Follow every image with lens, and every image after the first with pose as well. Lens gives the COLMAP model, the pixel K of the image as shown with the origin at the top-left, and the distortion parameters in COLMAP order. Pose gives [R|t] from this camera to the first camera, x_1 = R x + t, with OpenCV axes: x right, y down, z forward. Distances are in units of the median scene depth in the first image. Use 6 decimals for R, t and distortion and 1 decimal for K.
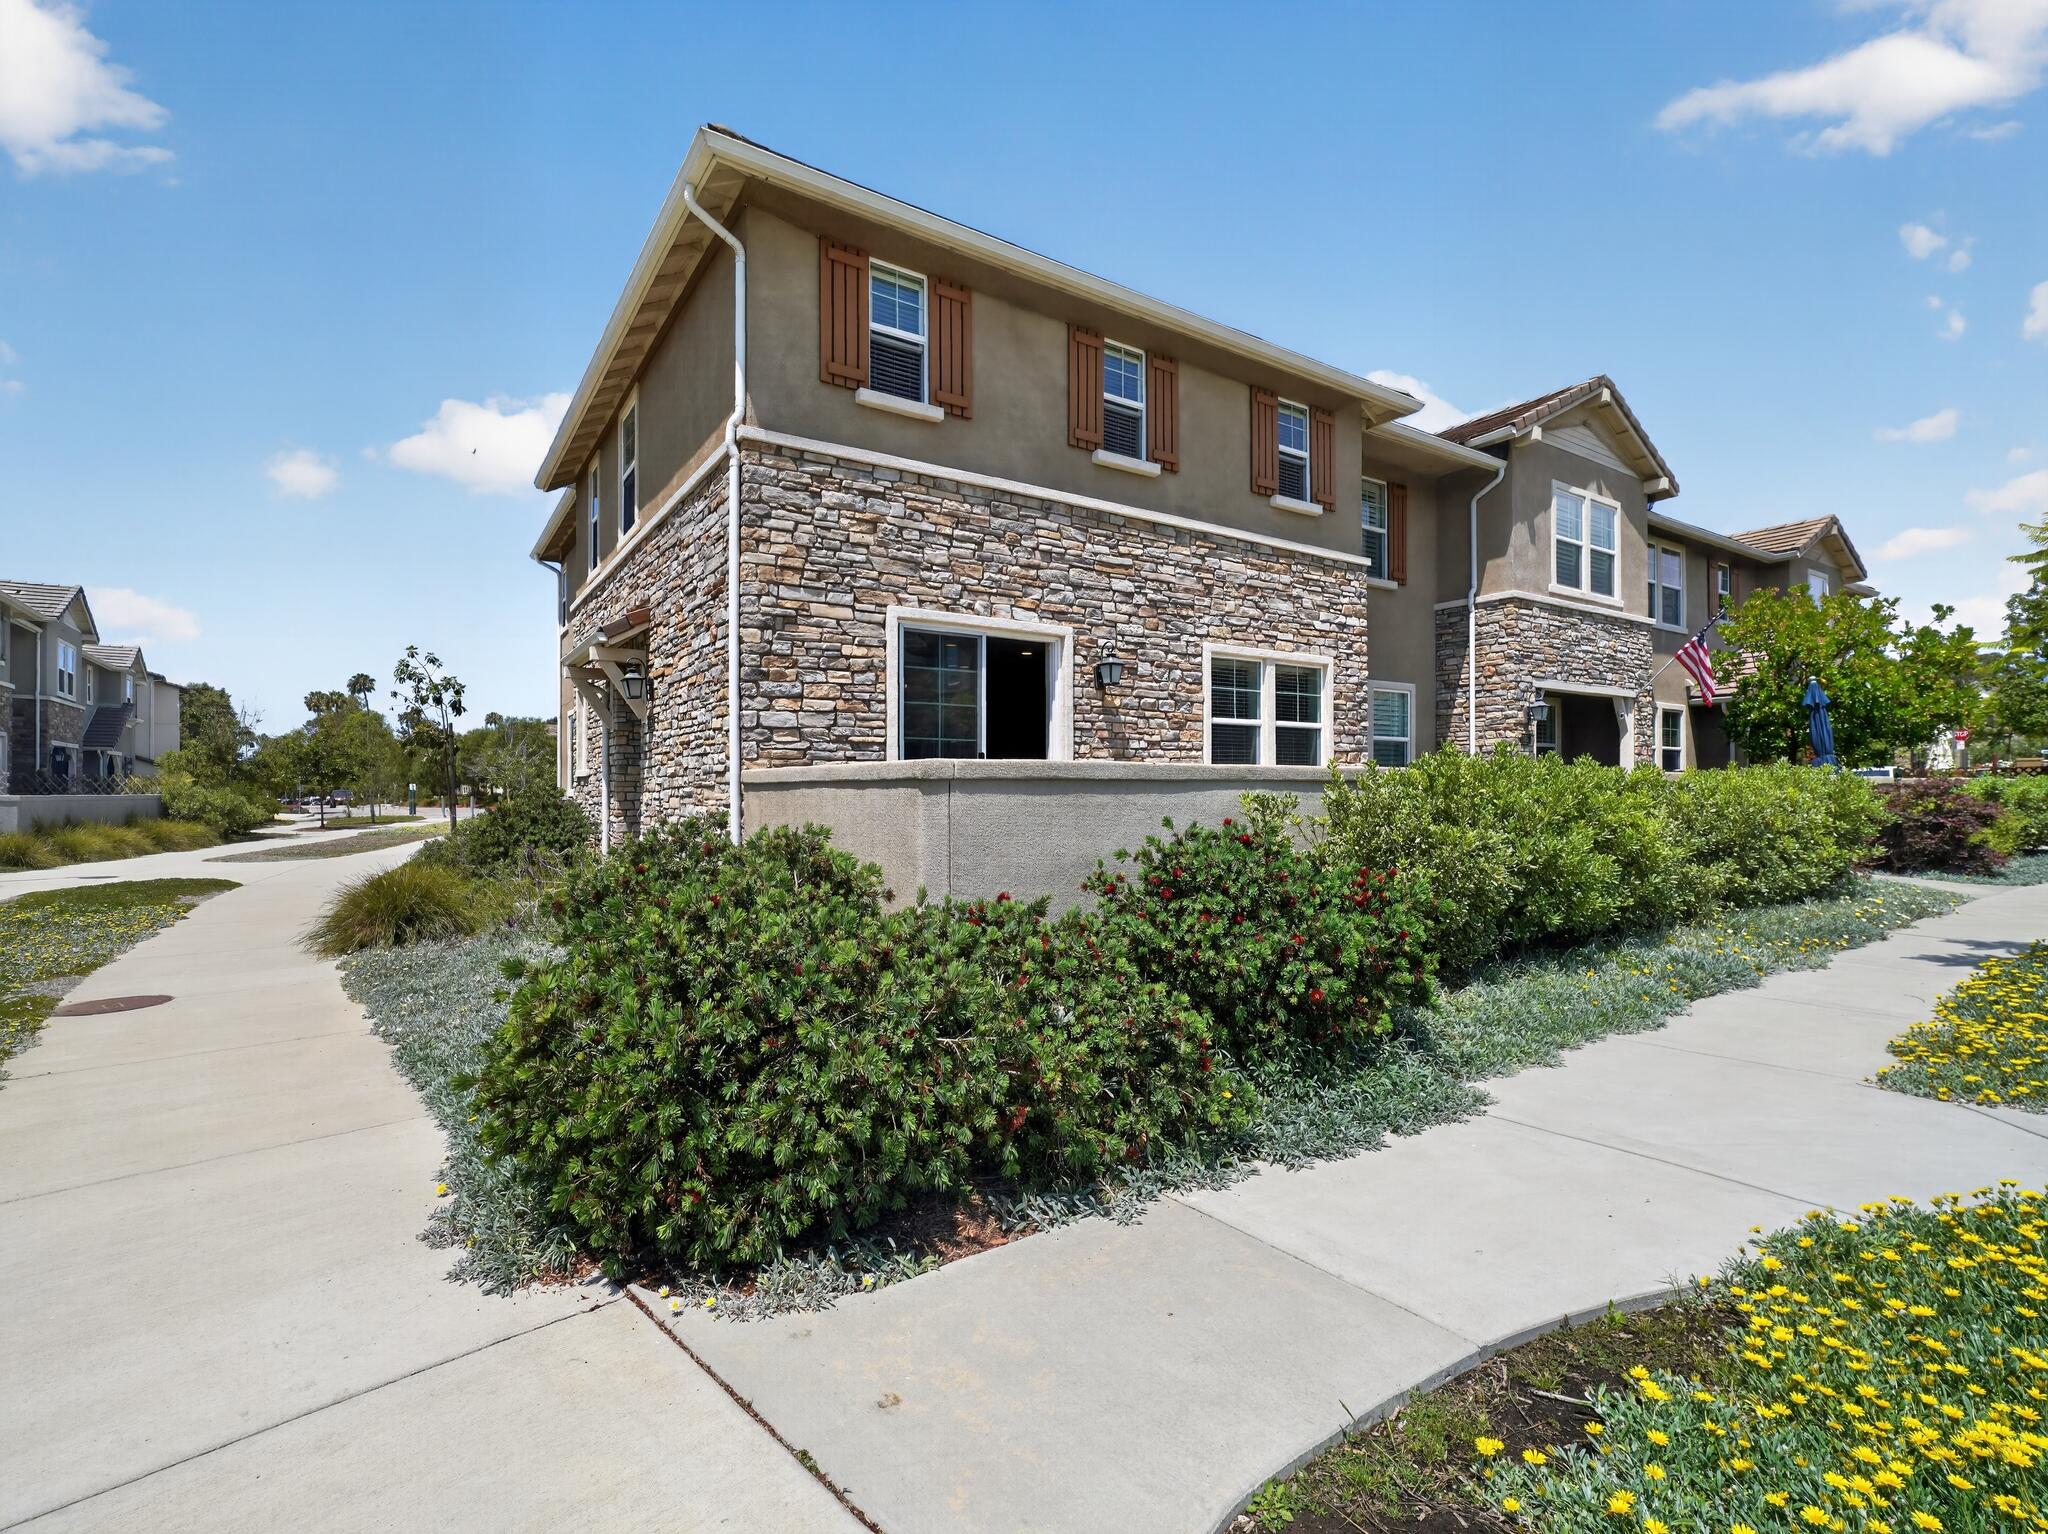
lens RADIAL K [[932.3, 0, 1024.0], [0, 932.3, 767.0], [0, 0, 1]] dist [-0.002910, -0.000506]
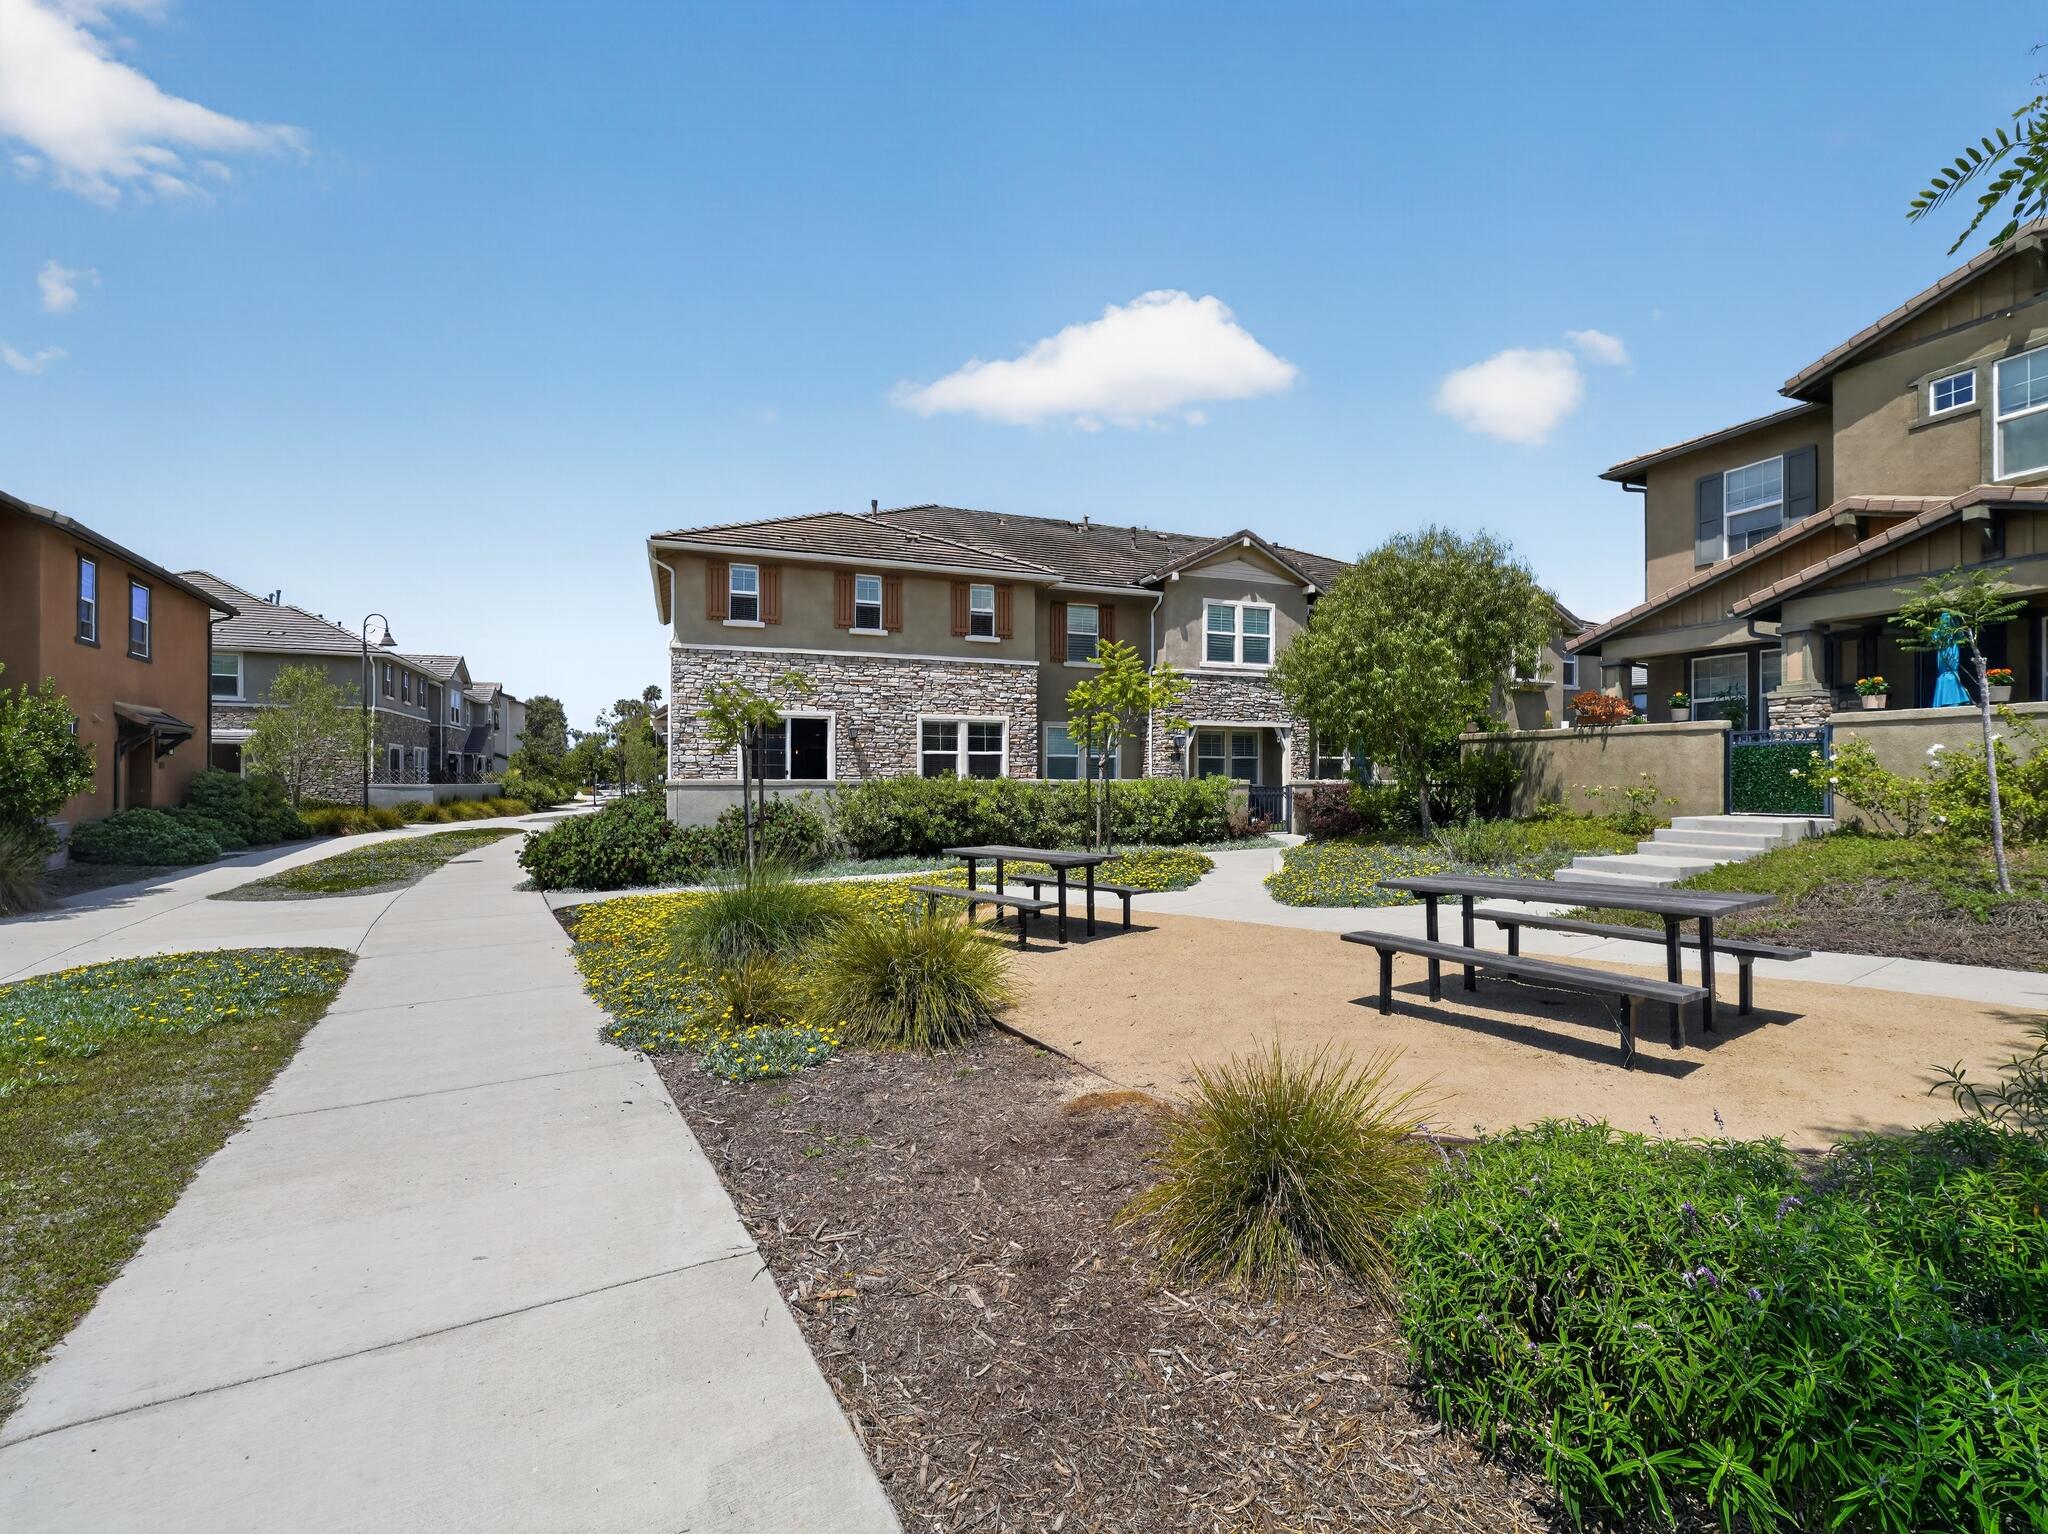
lens RADIAL K [[871.8, 0, 1026.9], [0, 871.8, 755.0], [0, 0, 1]] dist [-0.015181, -0.000107]
pose [[0.975879, -0.002358, -0.218300, 0.759206], [0.001902, 0.999996, -0.002298, -0.036323], [0.218304, 0.001828, 0.975879, -0.719940]]
